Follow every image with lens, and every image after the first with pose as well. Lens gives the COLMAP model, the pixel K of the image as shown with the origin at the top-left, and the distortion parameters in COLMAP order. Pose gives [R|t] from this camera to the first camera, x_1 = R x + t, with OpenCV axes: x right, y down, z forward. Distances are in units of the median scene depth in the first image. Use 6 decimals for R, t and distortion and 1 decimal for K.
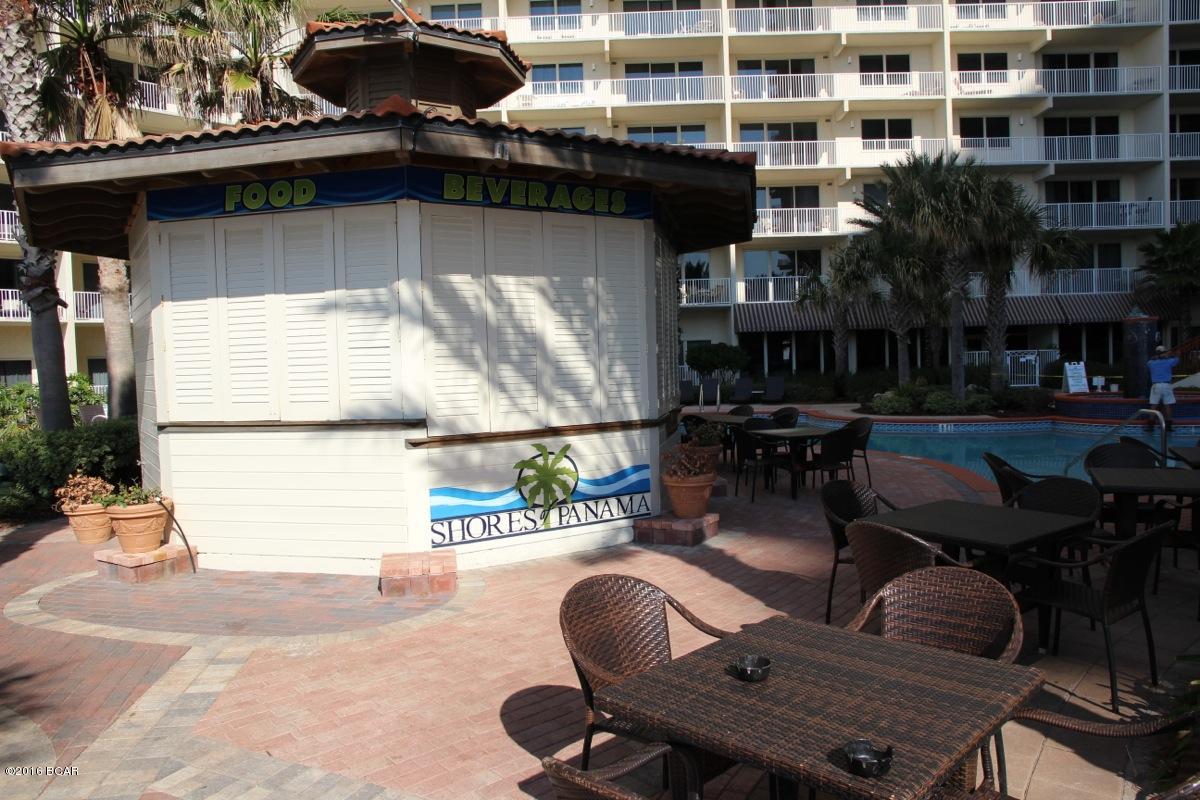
lens RADIAL K [[812.9, 0, 600.0], [0, 812.9, 400.0], [0, 0, 1]] dist [-0.121478, 0.092023]
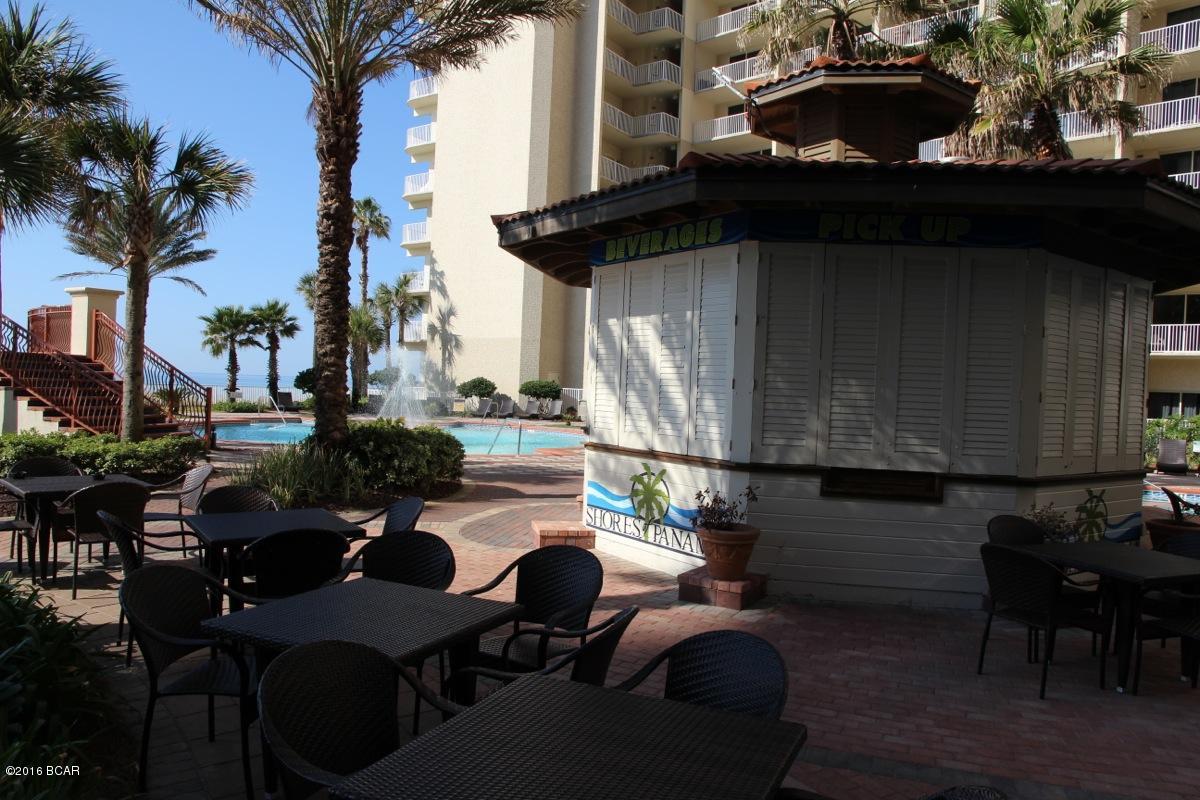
lens RADIAL K [[812.9, 0, 600.0], [0, 812.9, 400.0], [0, 0, 1]] dist [-0.121478, 0.092023]
pose [[0.033361, 0.046579, -0.998357, 1.016172], [-0.089535, 0.995036, 0.043432, -0.074719], [0.995425, 0.087939, 0.037366, 0.865202]]
